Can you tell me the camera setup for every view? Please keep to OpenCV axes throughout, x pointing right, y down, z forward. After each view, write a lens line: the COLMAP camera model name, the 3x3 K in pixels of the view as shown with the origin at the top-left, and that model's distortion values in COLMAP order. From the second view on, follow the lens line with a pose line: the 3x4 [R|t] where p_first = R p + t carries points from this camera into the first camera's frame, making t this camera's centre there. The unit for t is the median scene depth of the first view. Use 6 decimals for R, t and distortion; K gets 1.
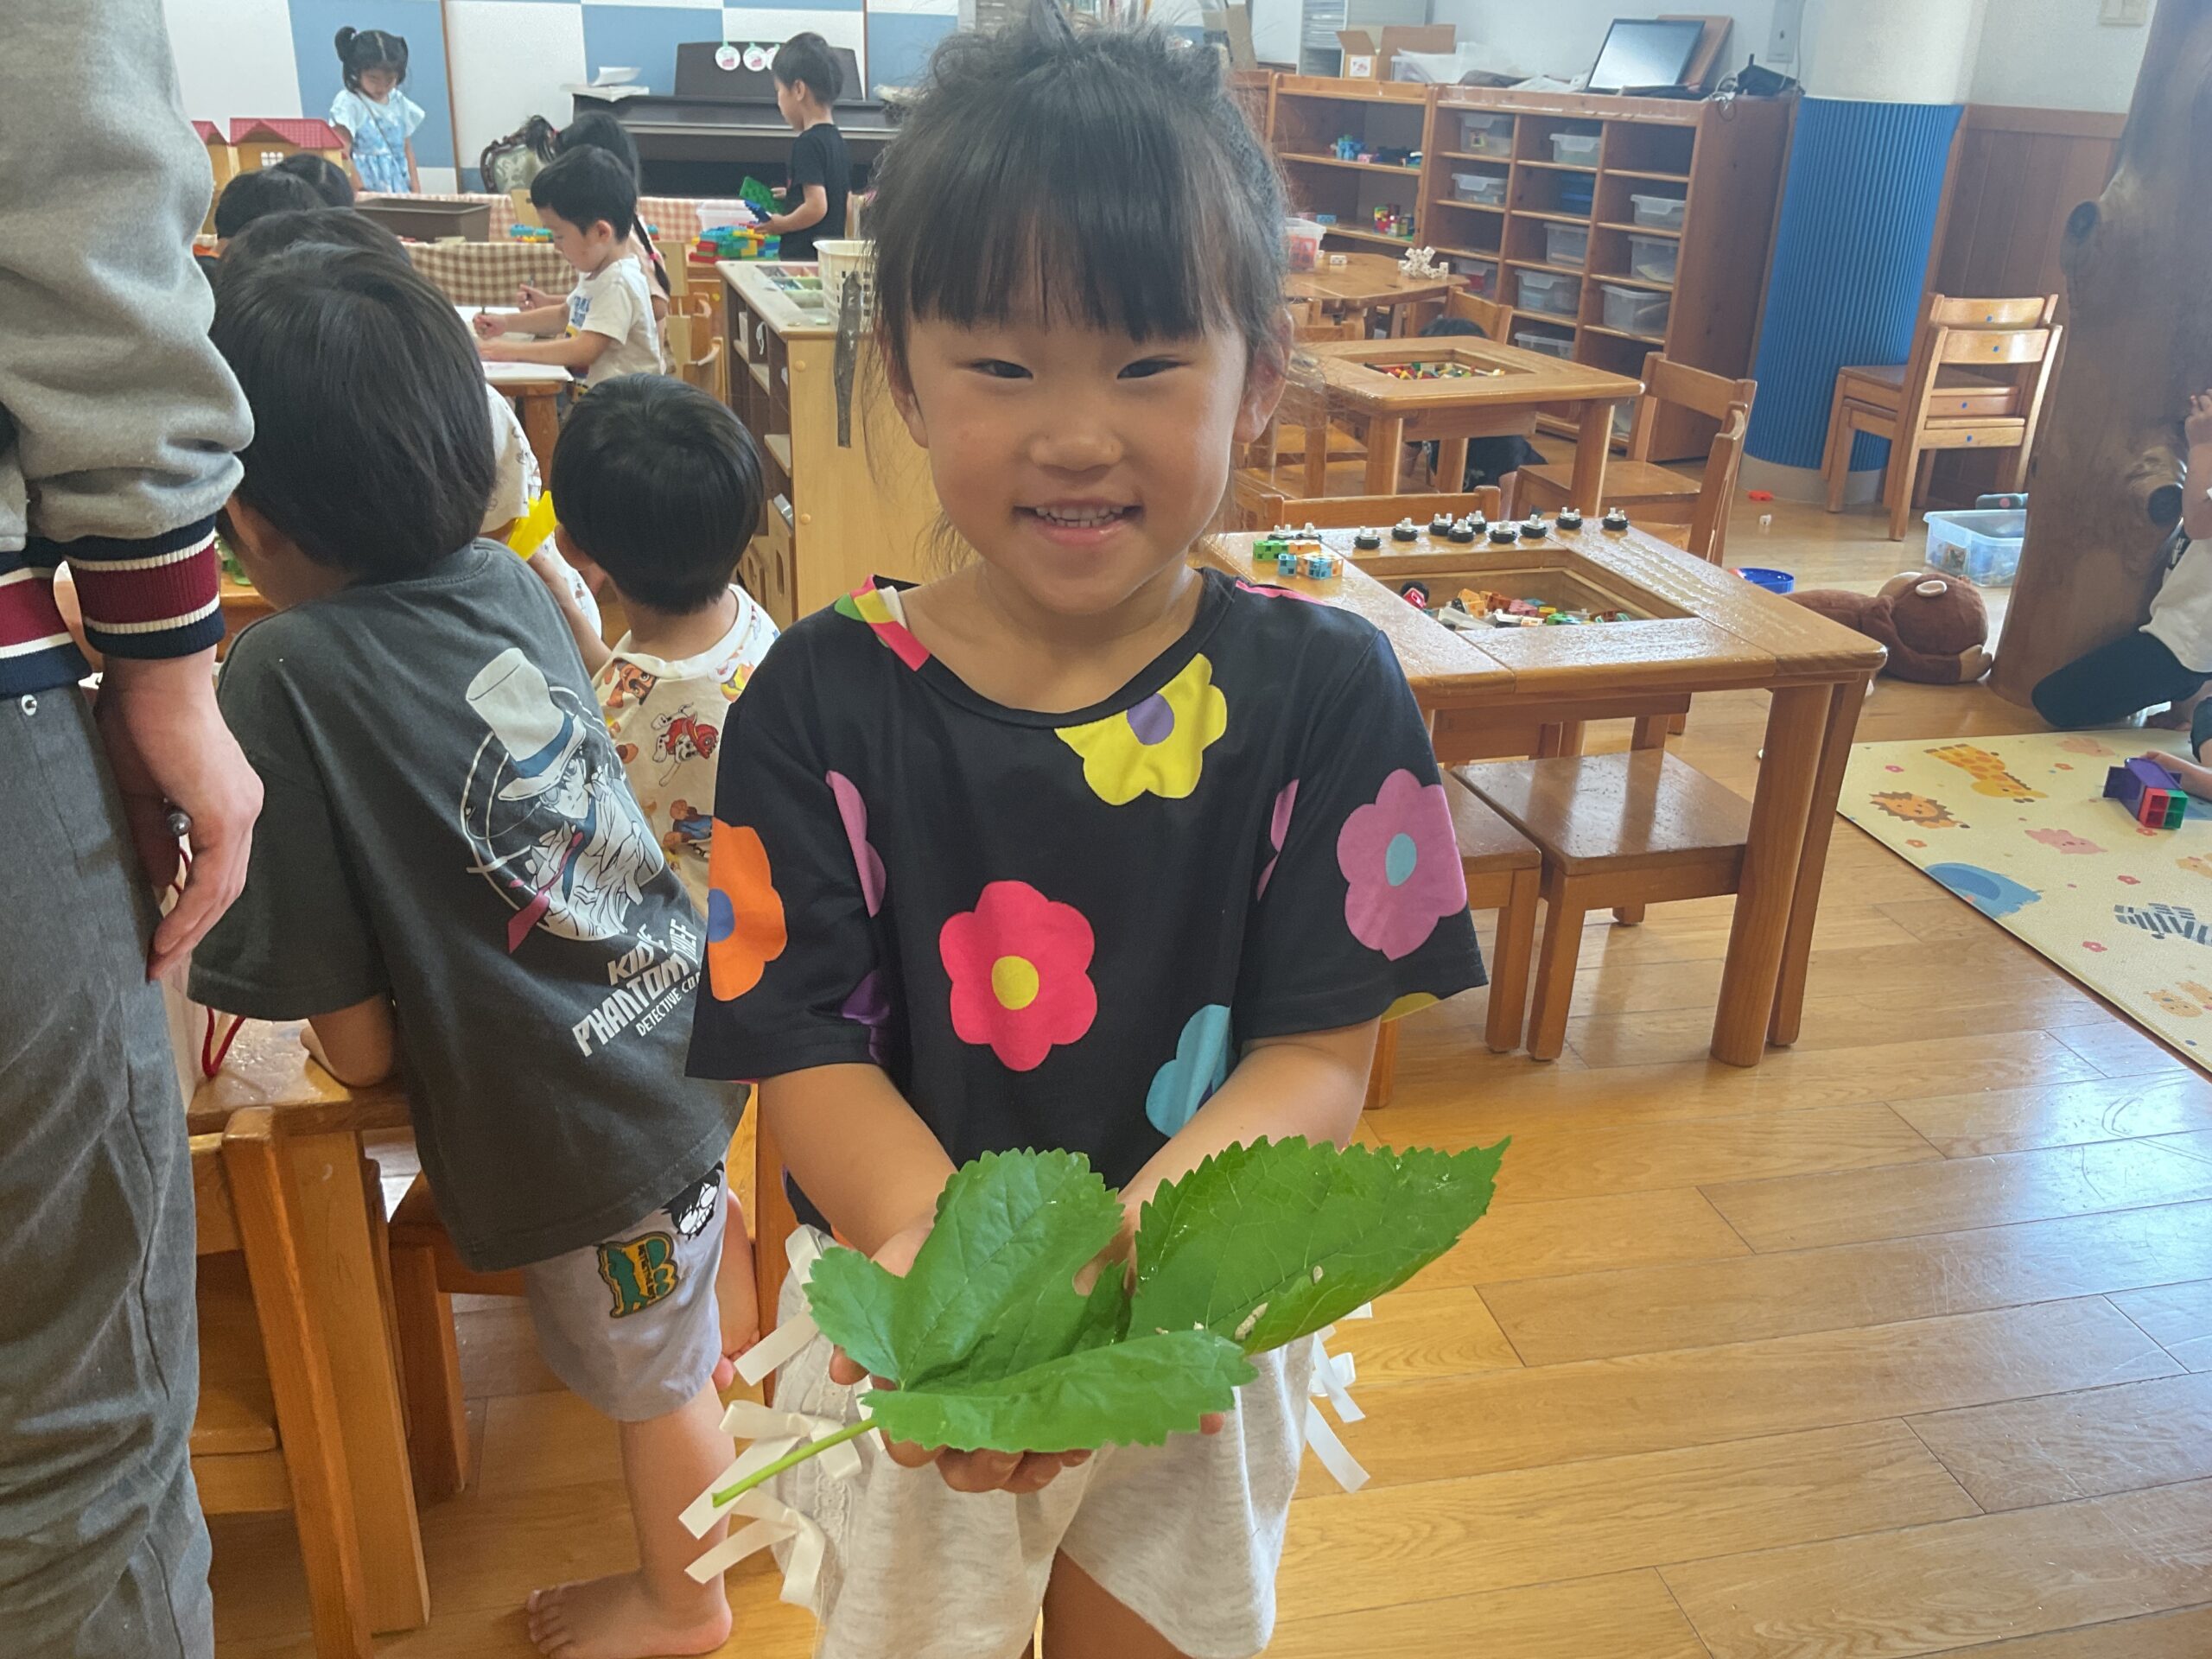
lens RADIAL K [[1901.4, 0, 1106.0], [0, 1901.4, 829.5], [0, 0, 1]] dist [0.099487, -0.217041]
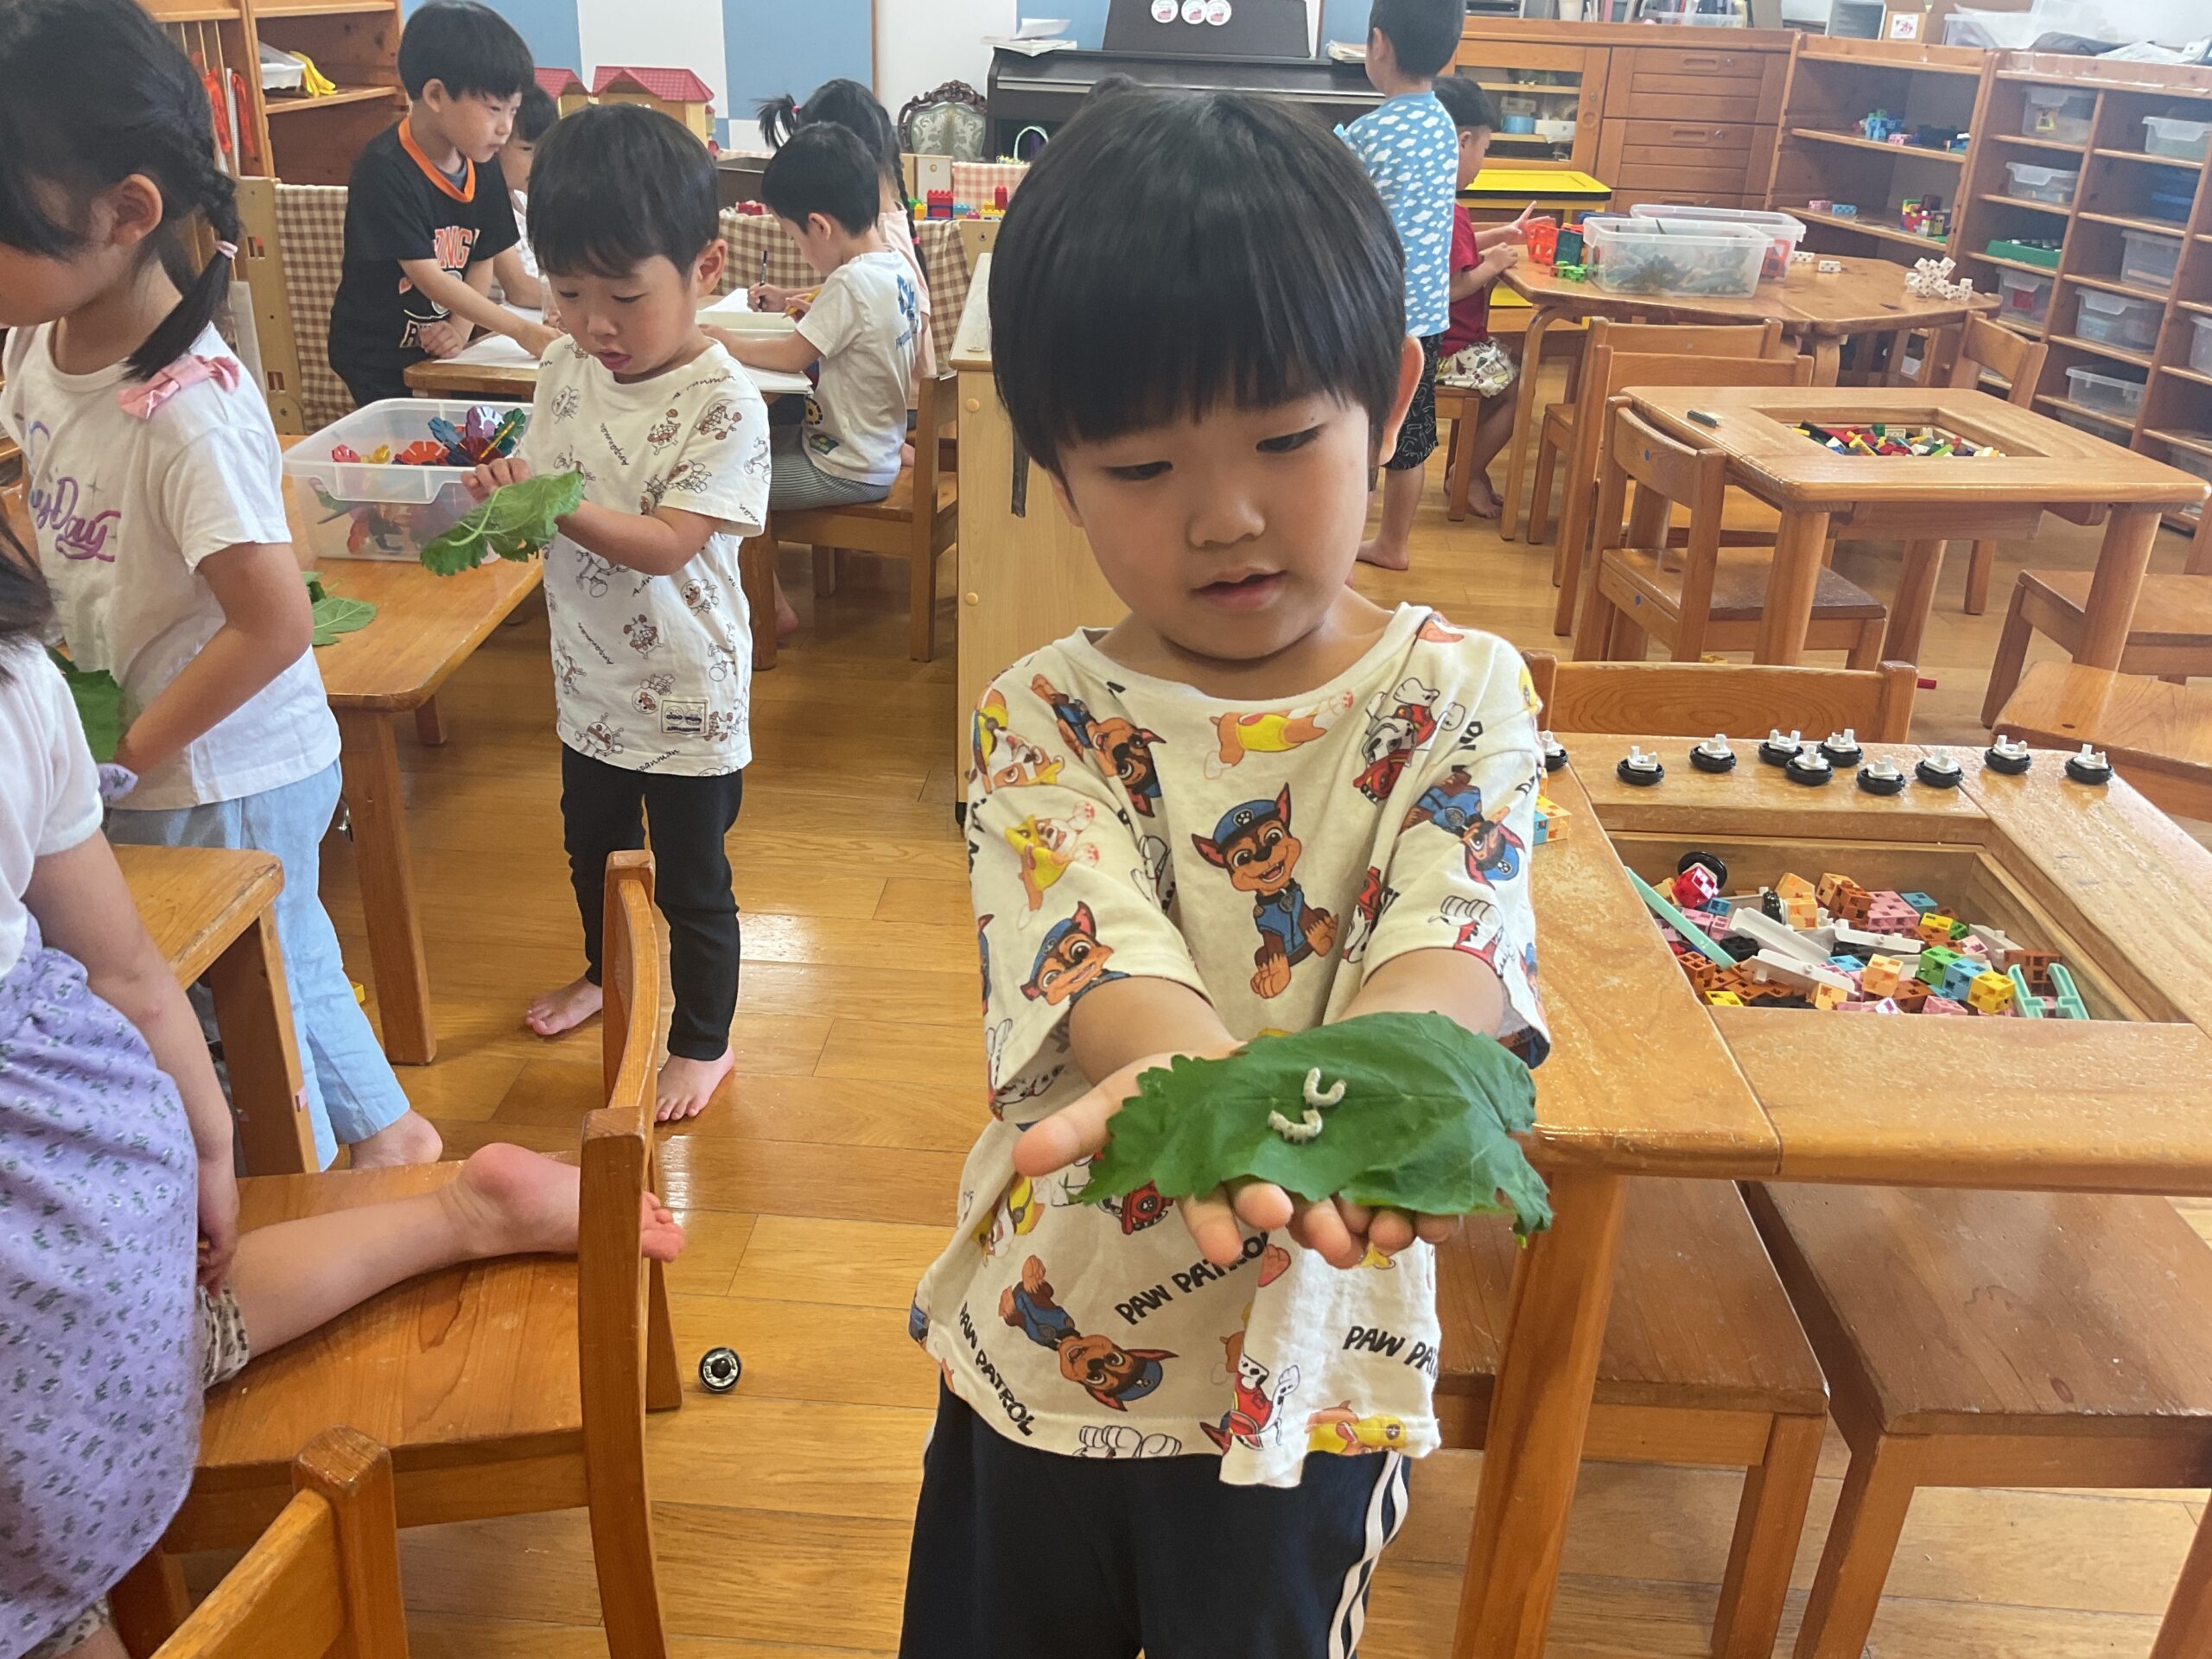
lens RADIAL K [[1900.8, 0, 1106.0], [0, 1900.8, 829.5], [0, 0, 1]] dist [-0.000483, -0.018134]
pose [[0.960933, 0.116059, -0.251273, 0.054302], [-0.110592, 0.993220, 0.035820, -0.057689], [0.253726, -0.006632, 0.967253, 0.154017]]
